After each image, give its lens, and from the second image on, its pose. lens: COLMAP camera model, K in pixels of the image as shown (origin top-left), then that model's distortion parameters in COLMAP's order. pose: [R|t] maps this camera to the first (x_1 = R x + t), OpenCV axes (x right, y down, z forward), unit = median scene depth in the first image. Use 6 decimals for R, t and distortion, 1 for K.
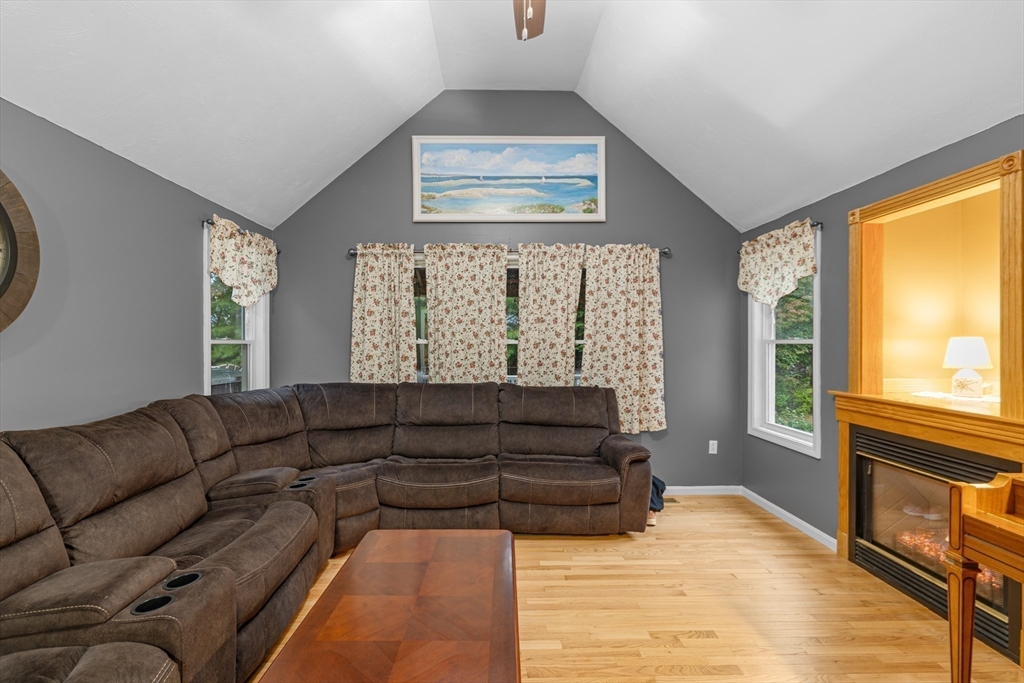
lens RADIAL K [[461.0, 0, 512.0], [0, 461.0, 341.5], [0, 0, 1]] dist [-0.000266, 0.000256]
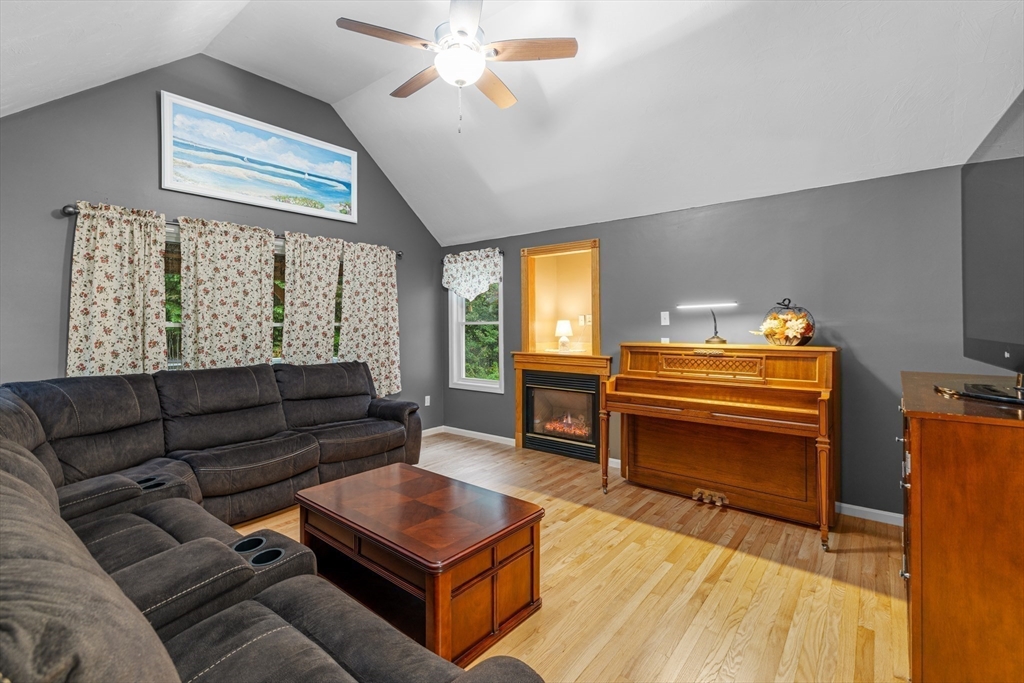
lens RADIAL K [[444.4, 0, 511.7], [0, 444.4, 320.9], [0, 0, 1]] dist [-0.000119, 0.000062]
pose [[0.652733, 0.001345, 0.757587, -0.420652], [0.006093, 0.999957, -0.007025, 0.003246], [-0.757564, 0.009201, 0.652696, -0.054462]]
